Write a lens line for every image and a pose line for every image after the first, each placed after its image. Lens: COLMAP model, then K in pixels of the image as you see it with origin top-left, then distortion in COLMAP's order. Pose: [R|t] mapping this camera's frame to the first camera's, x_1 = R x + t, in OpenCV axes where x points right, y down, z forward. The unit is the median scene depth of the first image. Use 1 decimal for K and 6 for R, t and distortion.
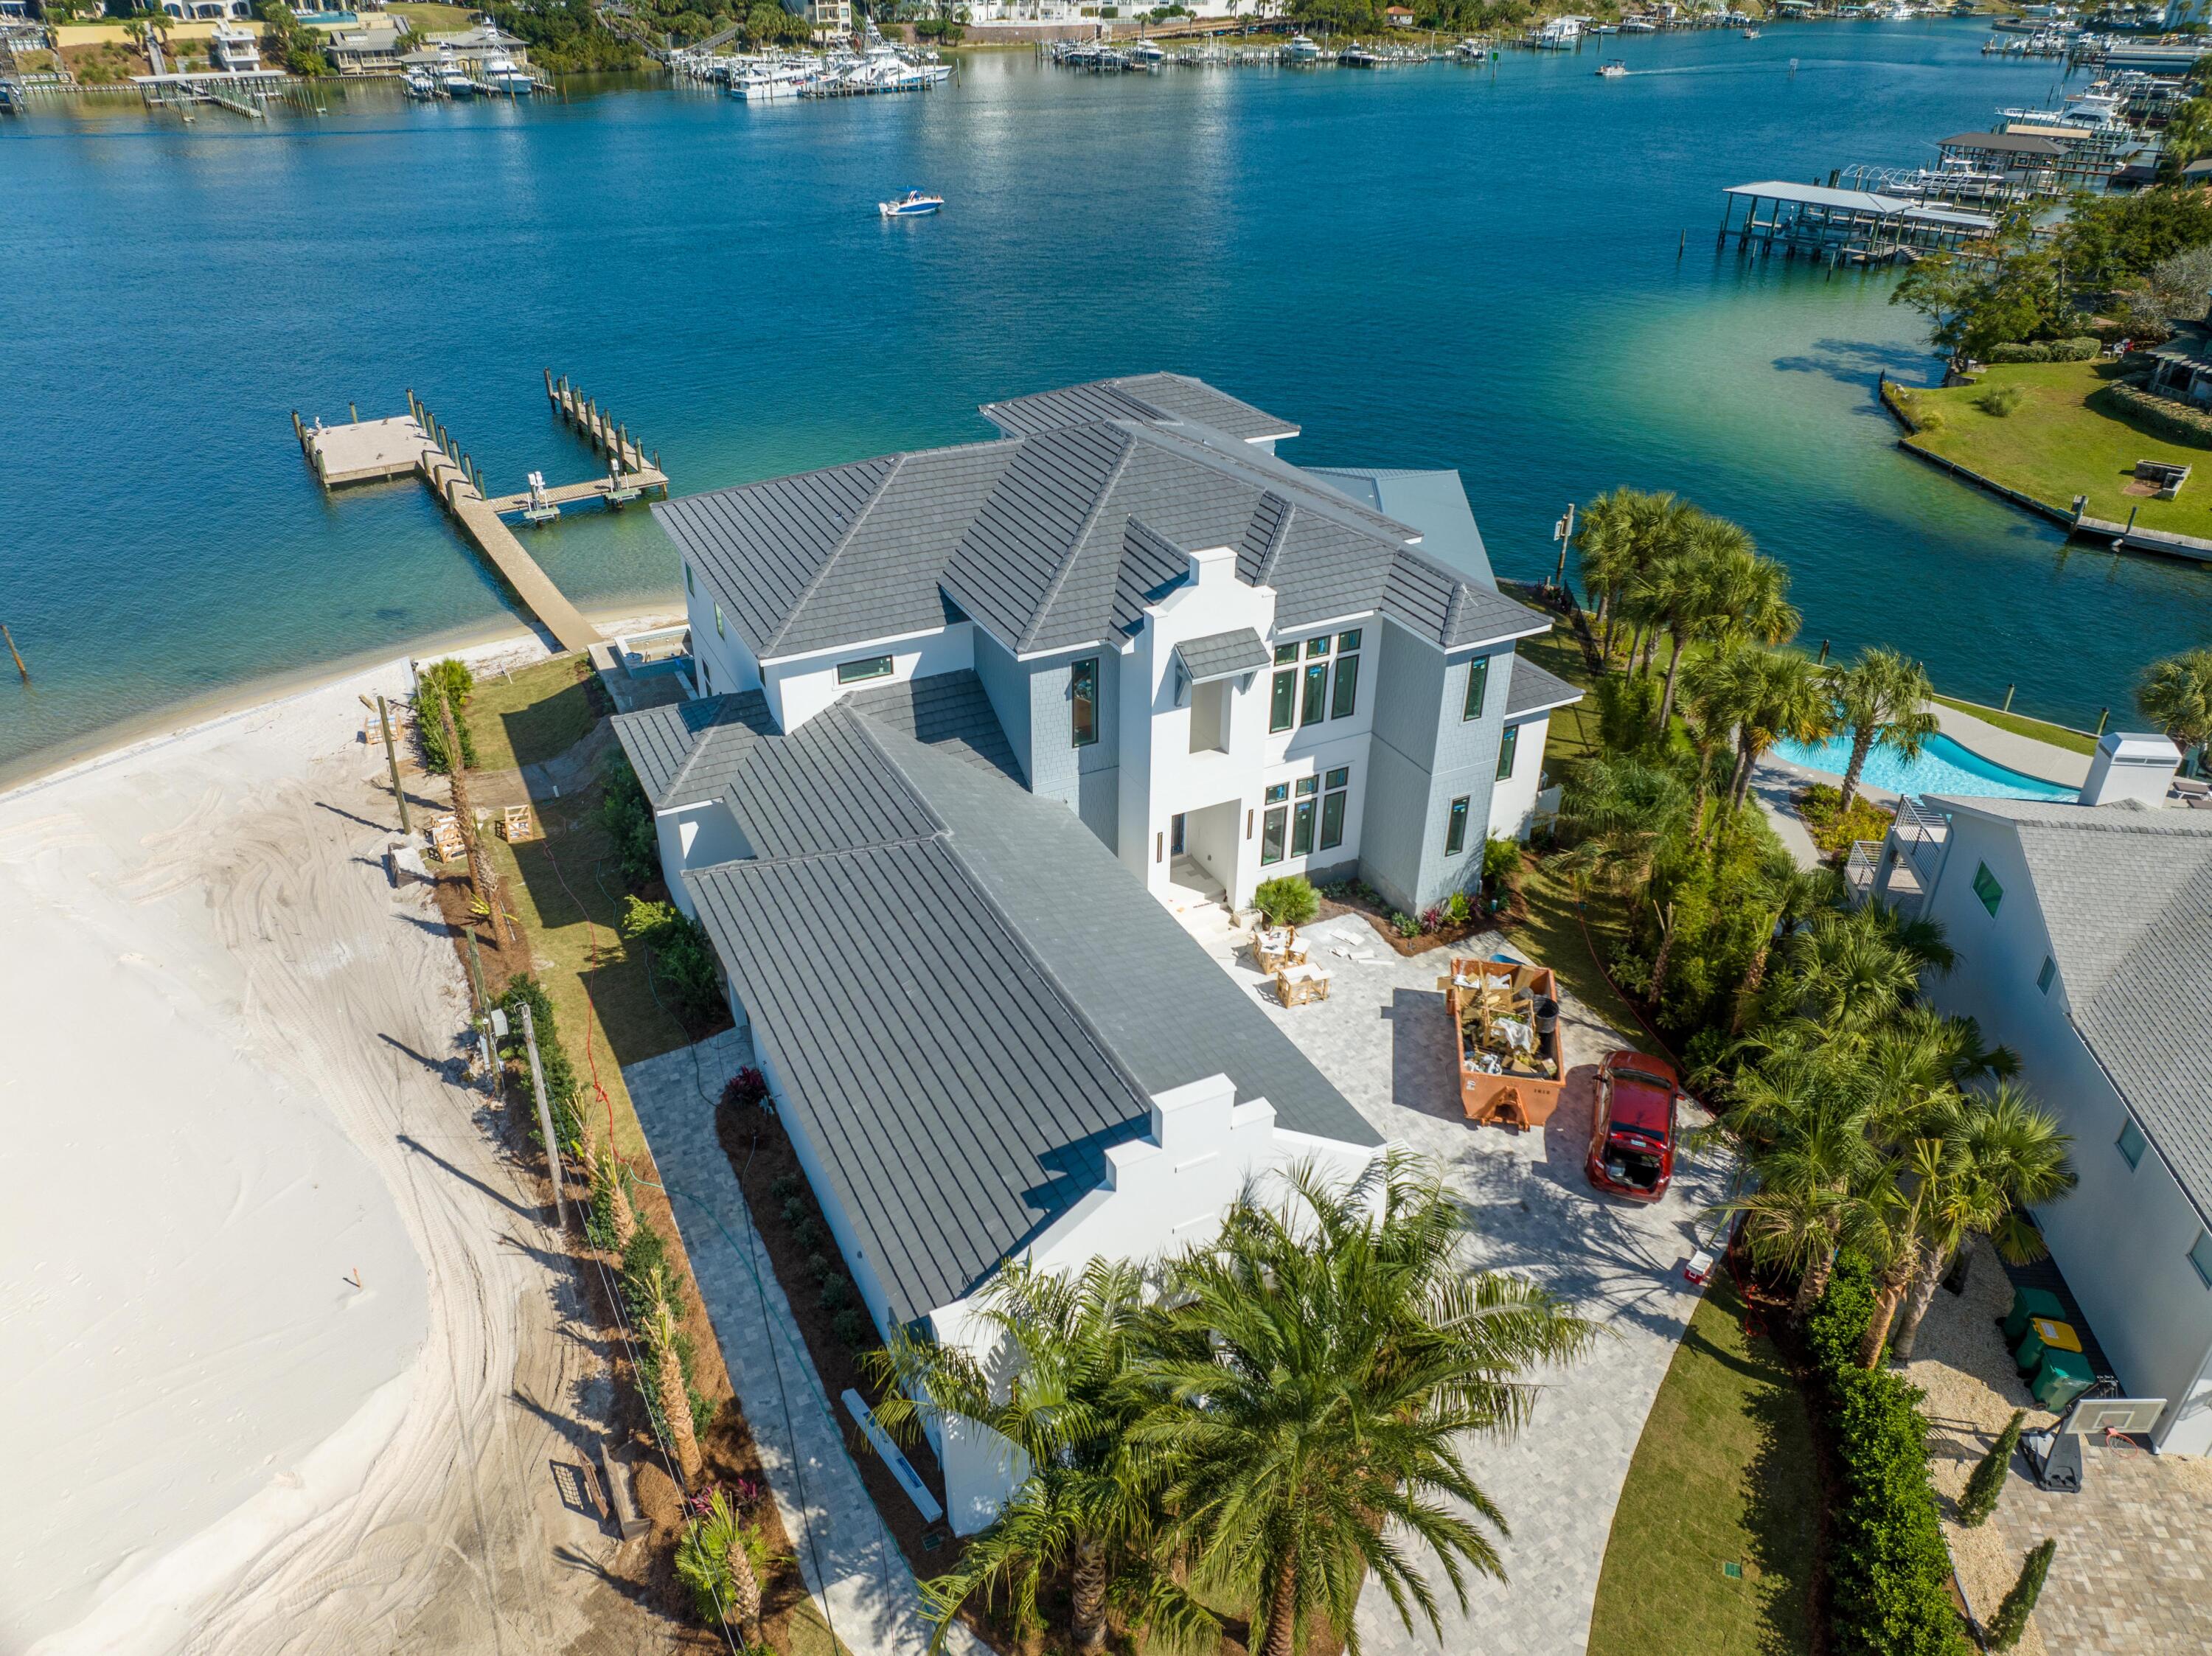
lens RADIAL K [[1553.5, 0, 1106.0], [0, 1553.5, 828.0], [0, 0, 1]] dist [-0.080267, 0.050986]
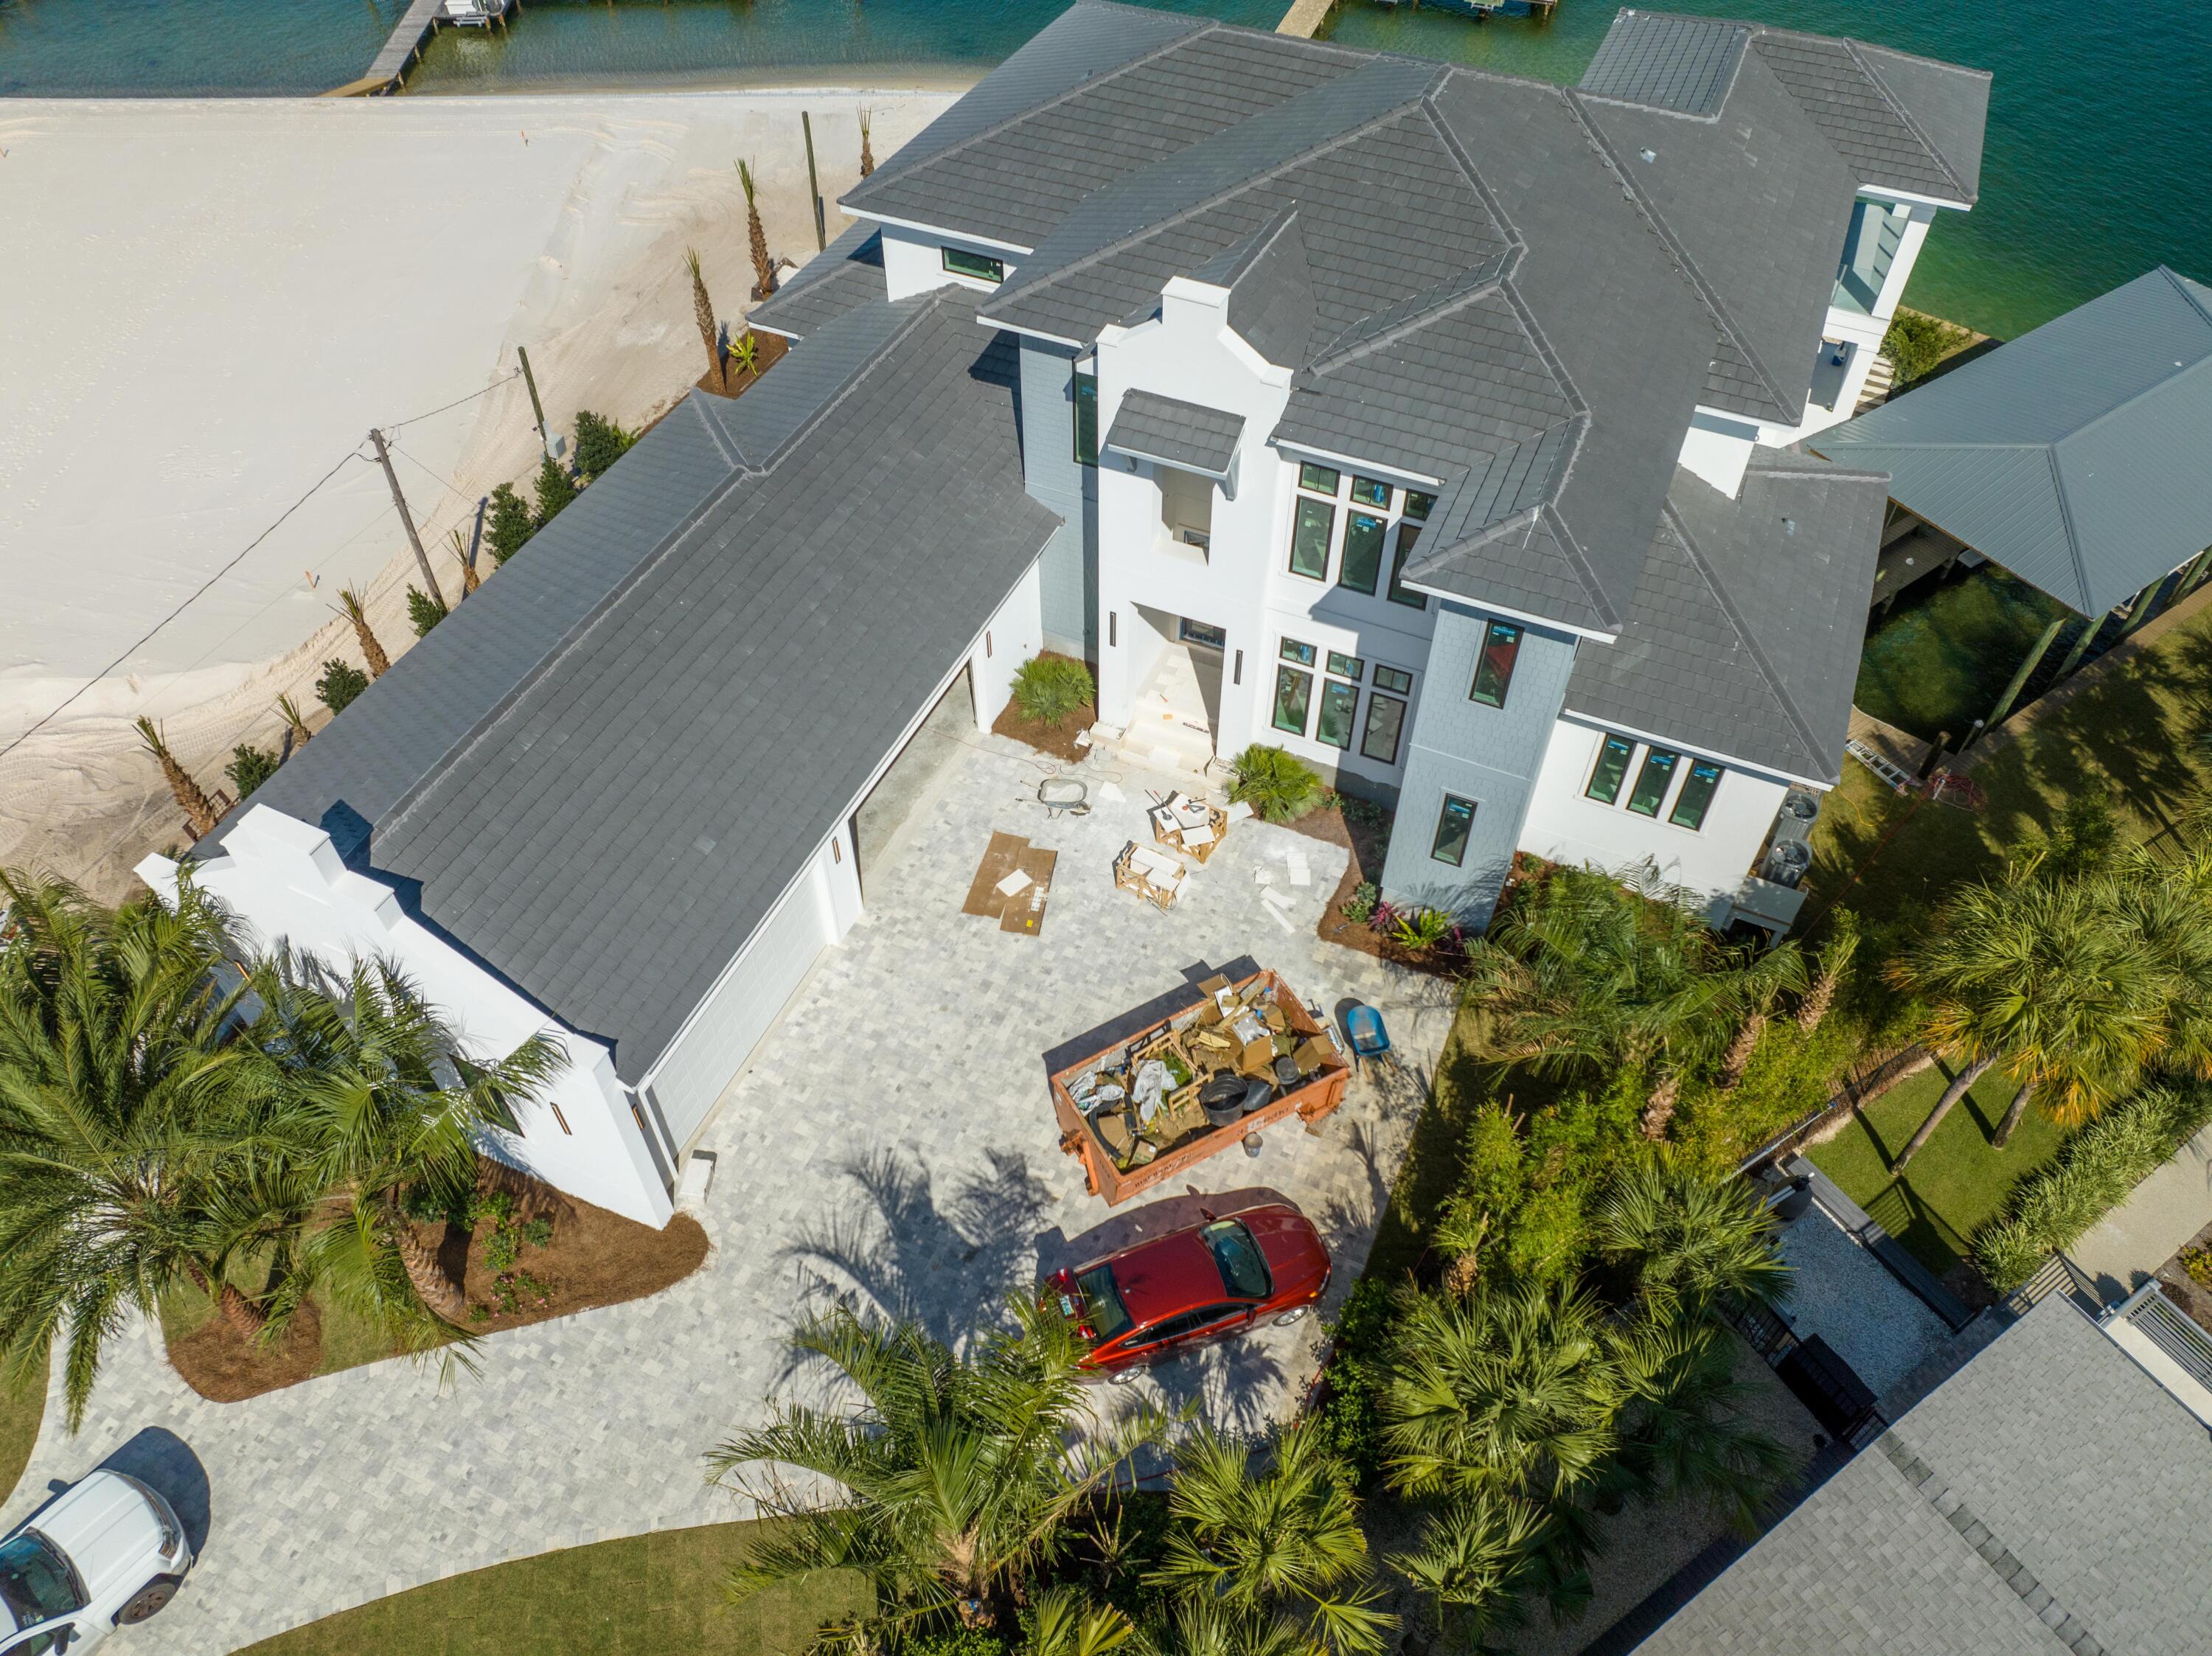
lens RADIAL K [[1534.3, 0, 1134.7], [0, 1534.3, 849.3], [0, 0, 1]] dist [-0.058192, 0.002013]
pose [[0.639319, 0.584771, -0.499314, 0.235728], [-0.402606, 0.807795, 0.430553, -0.112312], [0.655118, -0.074234, 0.751871, 0.198033]]
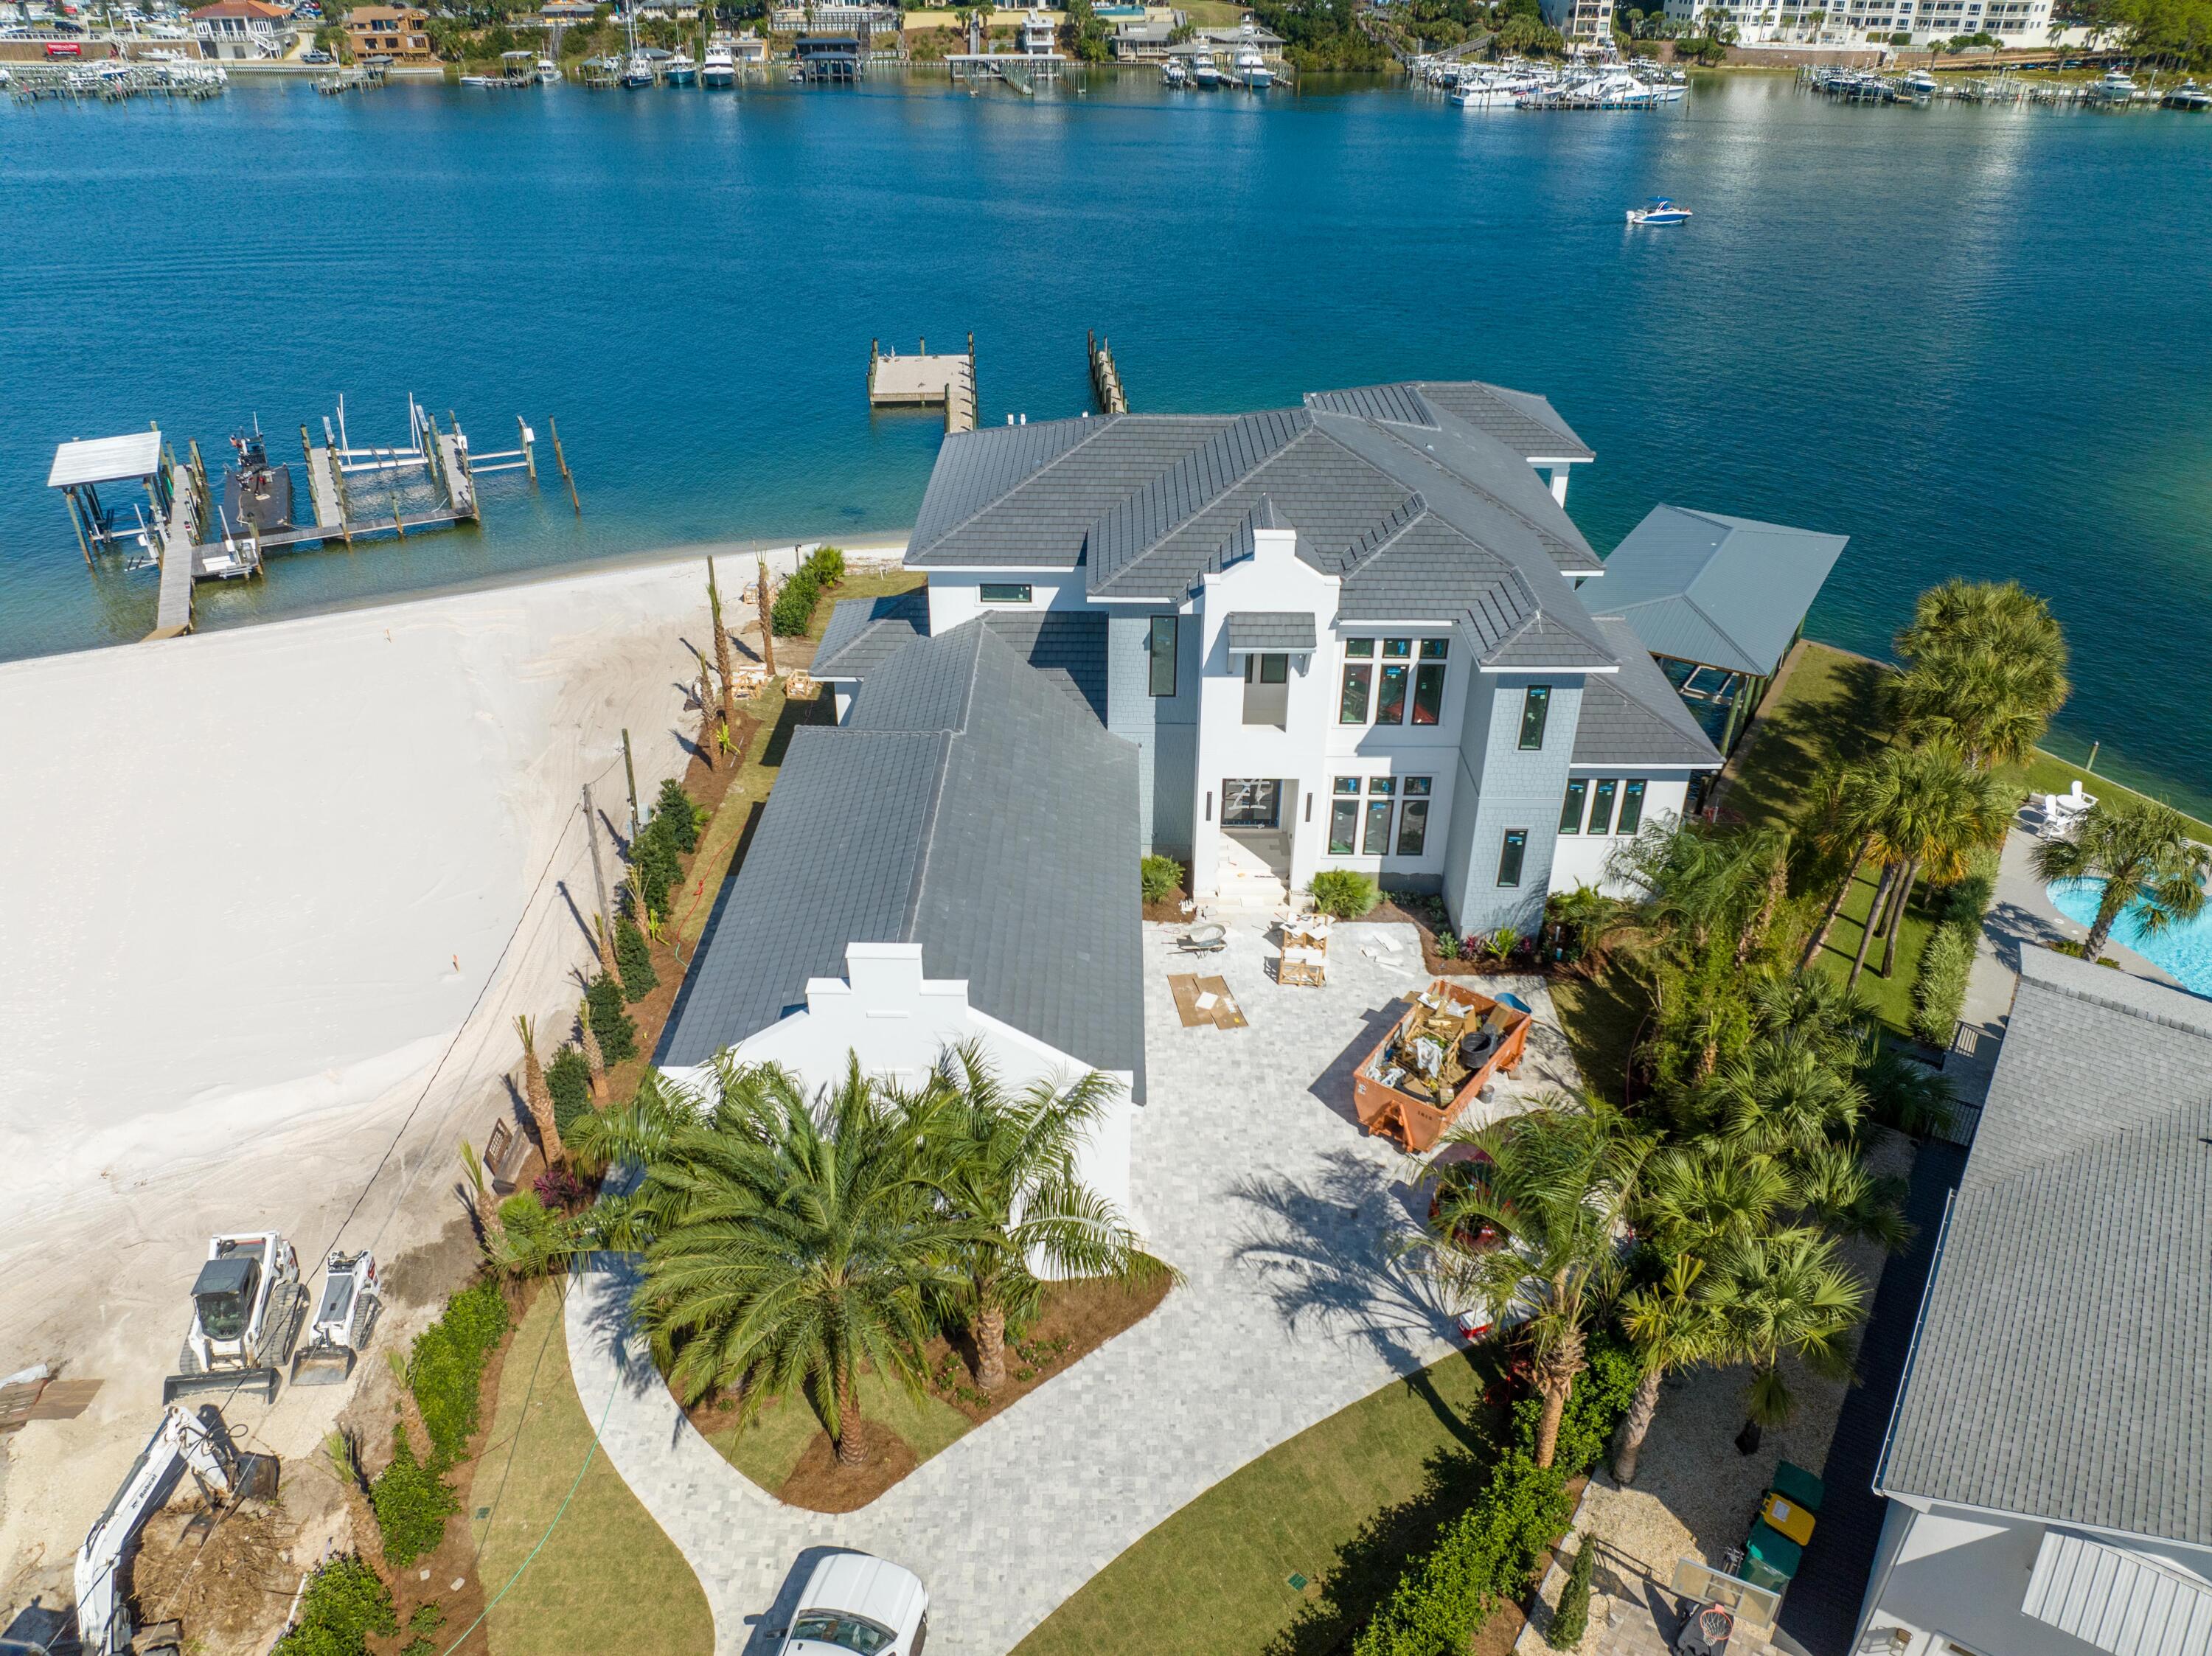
lens RADIAL K [[1553.5, 0, 1106.0], [0, 1553.5, 828.0], [0, 0, 1]] dist [-0.080267, 0.050986]
pose [[0.889839, 0.230480, -0.393783, 0.186484], [-0.232415, 0.971643, 0.043506, -0.001197], [0.392644, 0.052807, 0.918173, 0.002137]]
